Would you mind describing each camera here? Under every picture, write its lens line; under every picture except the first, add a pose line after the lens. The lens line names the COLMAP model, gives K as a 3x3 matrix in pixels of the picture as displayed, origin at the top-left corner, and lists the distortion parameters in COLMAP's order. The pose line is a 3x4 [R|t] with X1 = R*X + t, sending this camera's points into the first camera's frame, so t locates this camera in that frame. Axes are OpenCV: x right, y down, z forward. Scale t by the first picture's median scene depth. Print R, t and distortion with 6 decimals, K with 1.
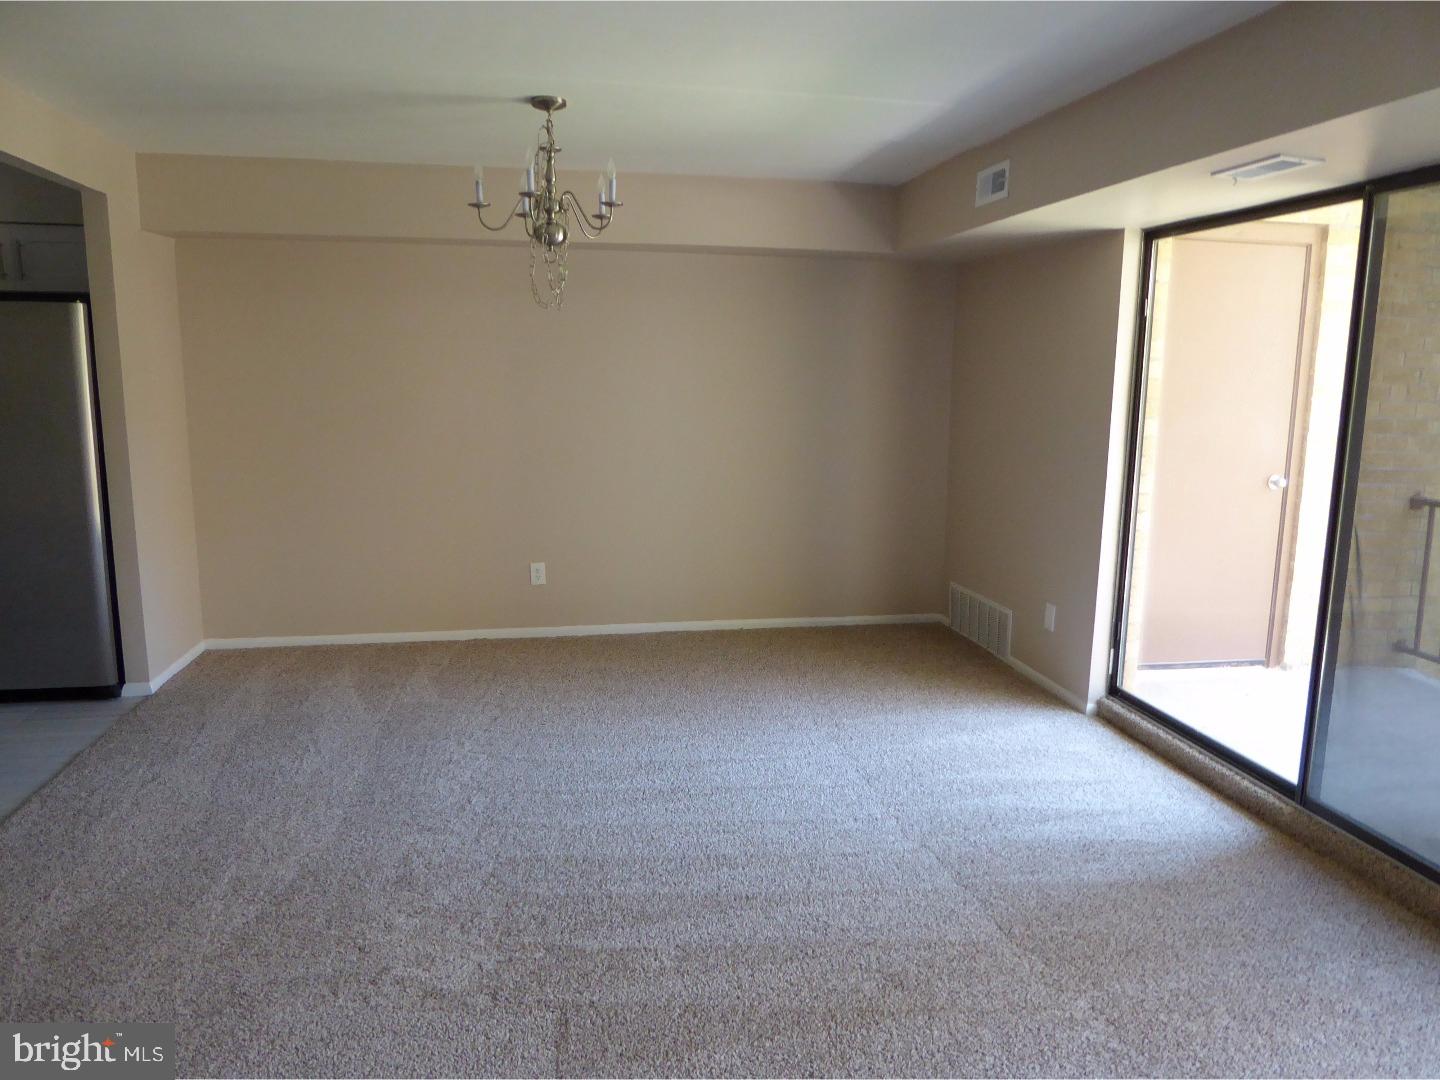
lens RADIAL K [[1048.5, 0, 708.4], [0, 1048.5, 533.1], [0, 0, 1]] dist [-0.013411, 0.007233]
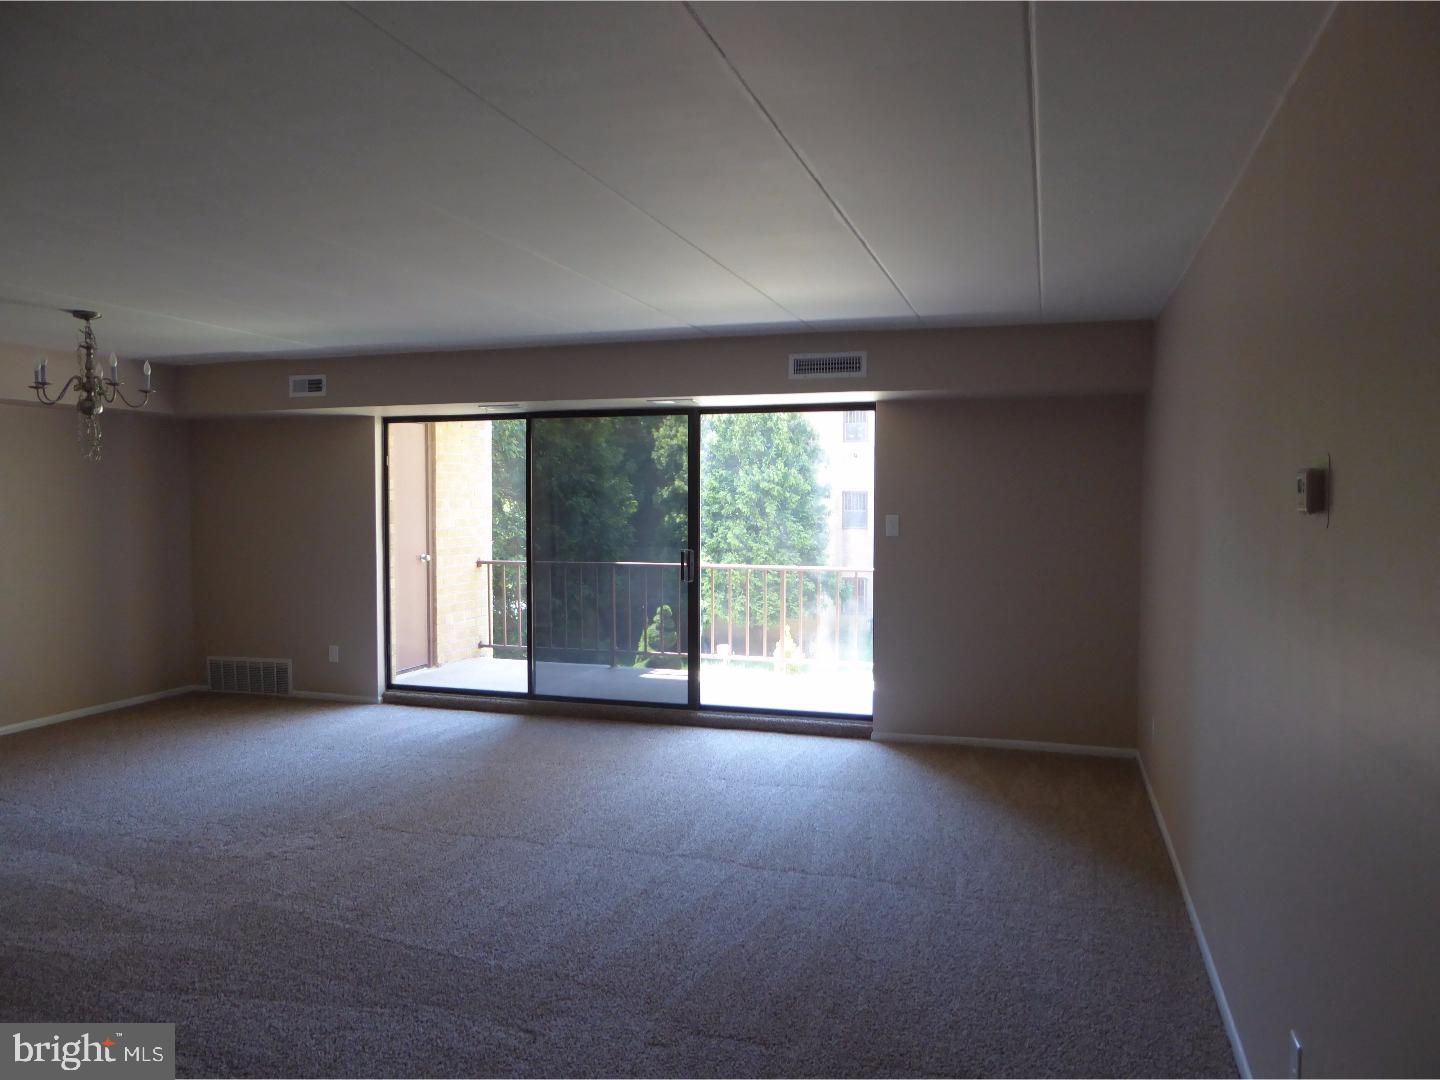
lens RADIAL K [[1048.5, 0, 722.5], [0, 1048.5, 543.5], [0, 0, 1]] dist [-0.013411, 0.007233]
pose [[0.485962, -0.056935, 0.872124, -0.795273], [0.147490, 0.988906, -0.017626, 0.032880], [-0.861445, 0.137195, 0.488968, -0.303002]]
